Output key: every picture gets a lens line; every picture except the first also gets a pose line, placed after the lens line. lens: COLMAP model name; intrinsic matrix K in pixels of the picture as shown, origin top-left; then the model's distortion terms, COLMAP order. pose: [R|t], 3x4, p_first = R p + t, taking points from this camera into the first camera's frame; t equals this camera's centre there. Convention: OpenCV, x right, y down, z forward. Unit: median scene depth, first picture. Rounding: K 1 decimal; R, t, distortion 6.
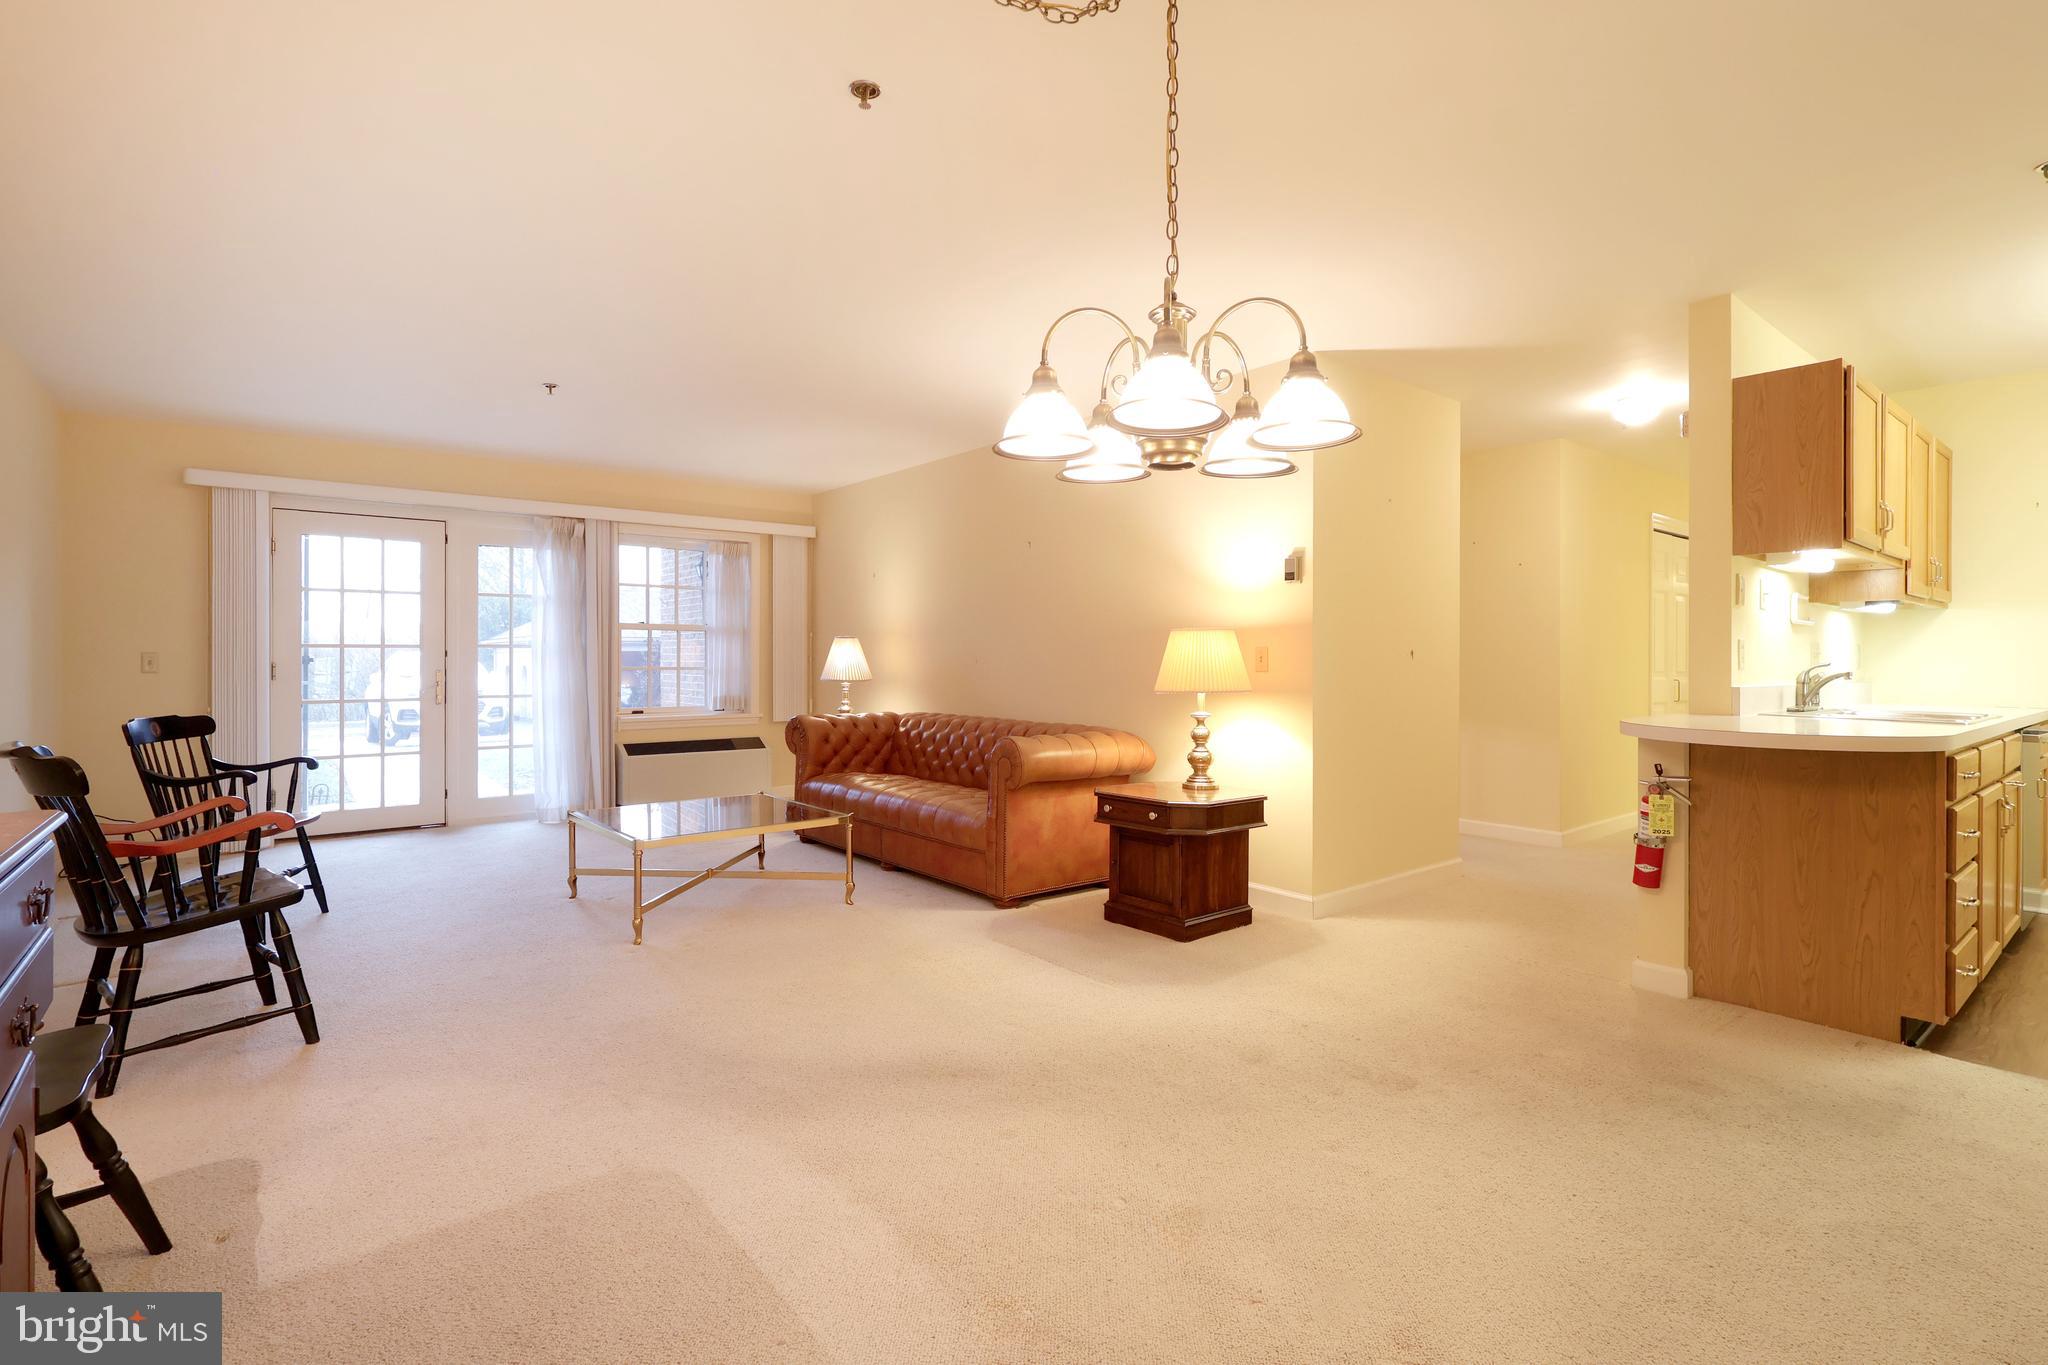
lens RADIAL K [[959.3, 0, 1020.4], [0, 959.3, 655.3], [0, 0, 1]] dist [-0.001337, 0.001932]
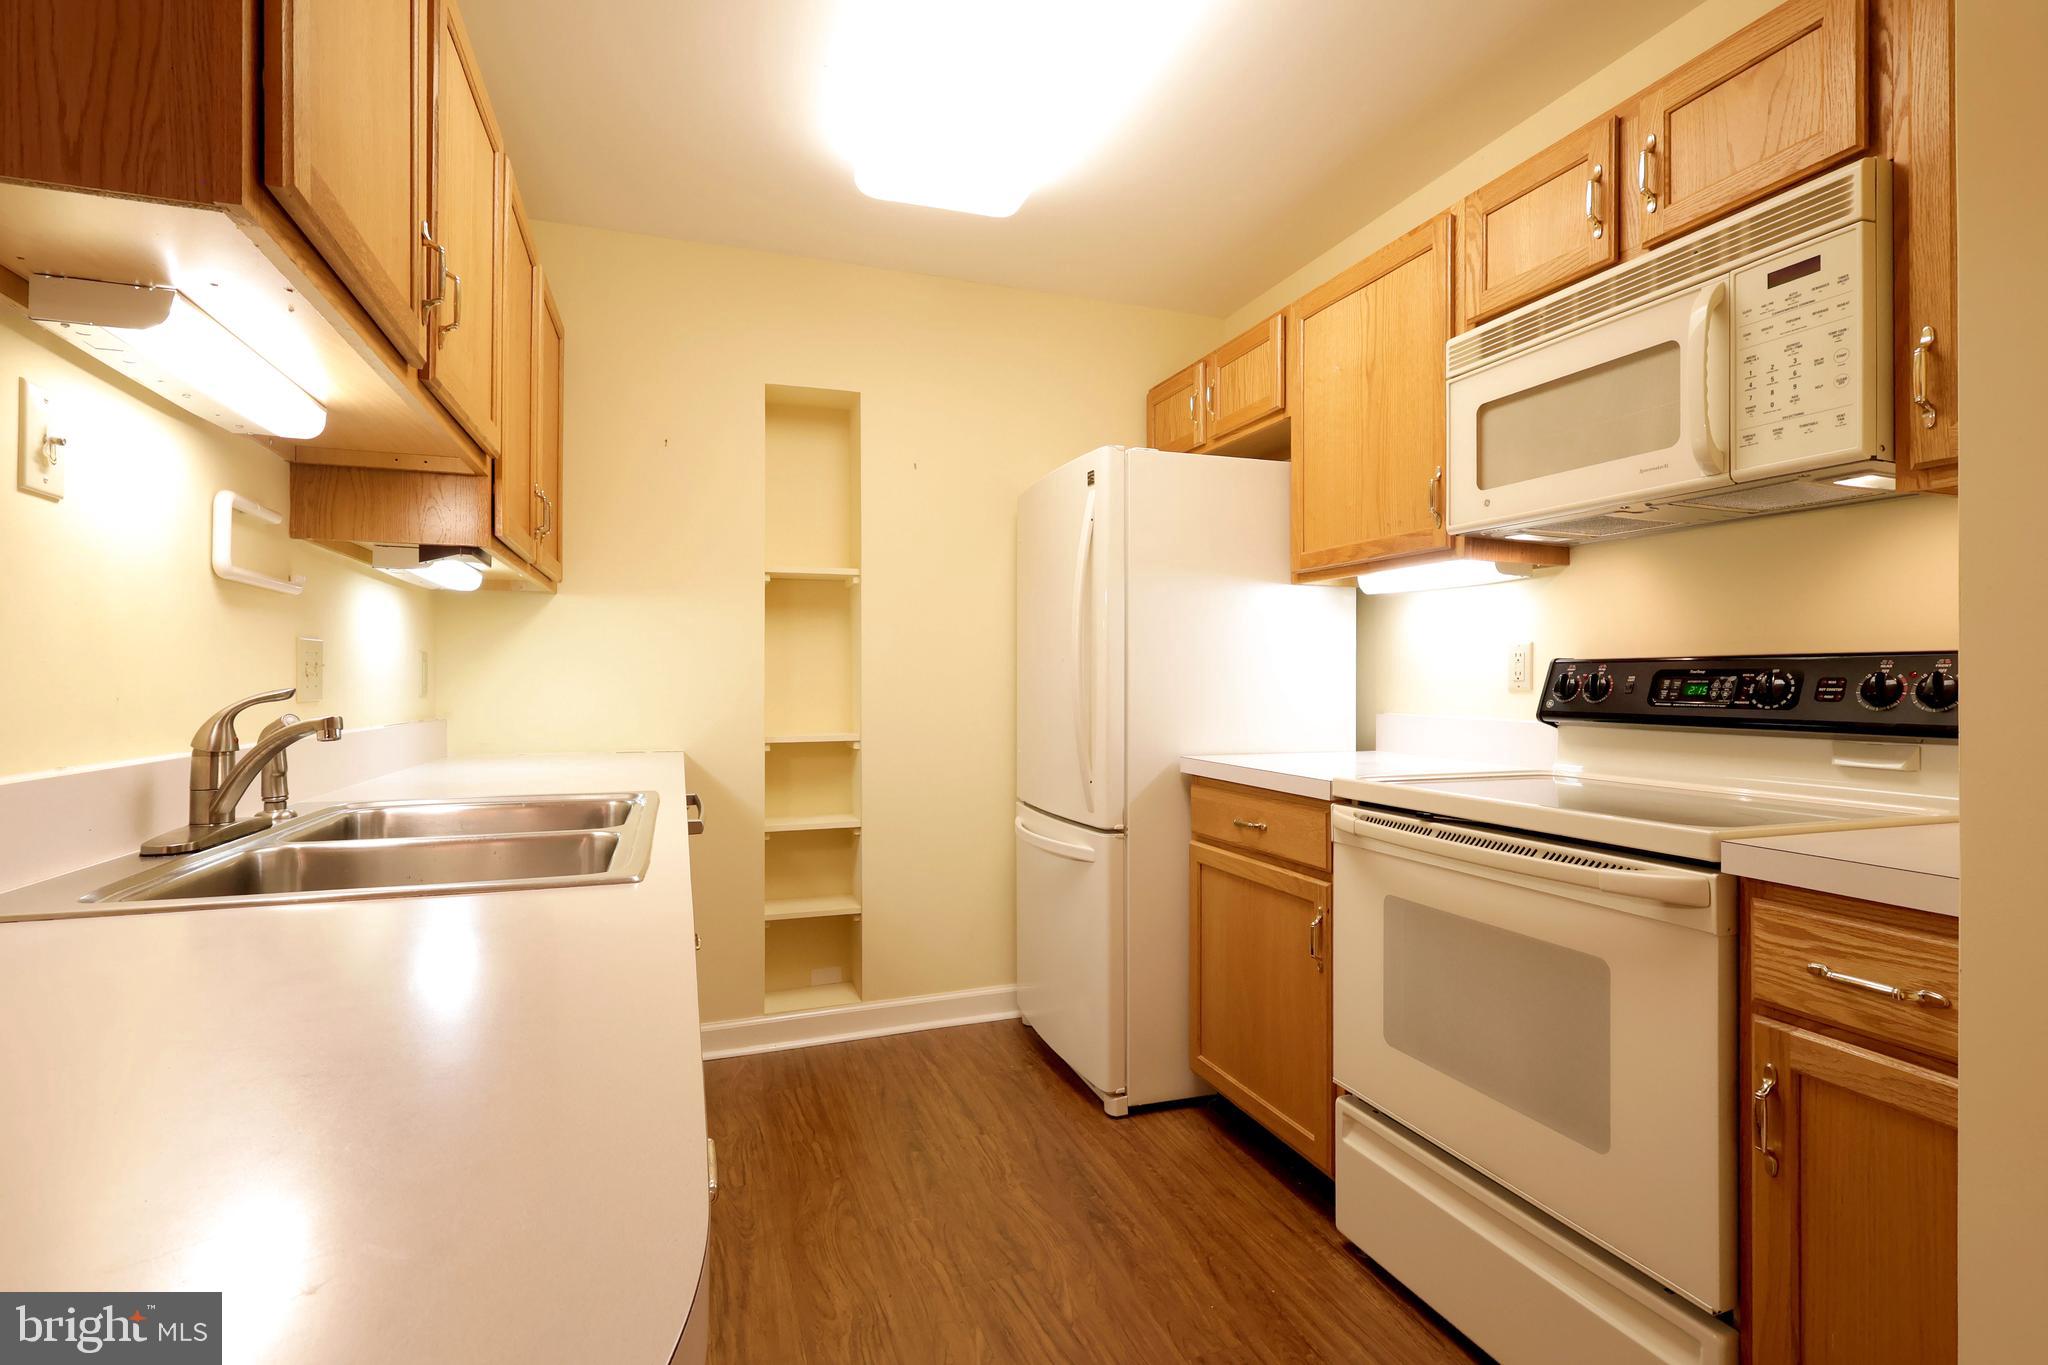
lens RADIAL K [[959.3, 0, 1026.3], [0, 959.3, 671.5], [0, 0, 1]] dist [-0.001337, 0.001932]
pose [[0.331114, 0.001409, 0.943590, 0.516061], [0.001475, 0.999997, -0.002011, 0.002403], [-0.943590, 0.002057, 0.331110, 0.546115]]
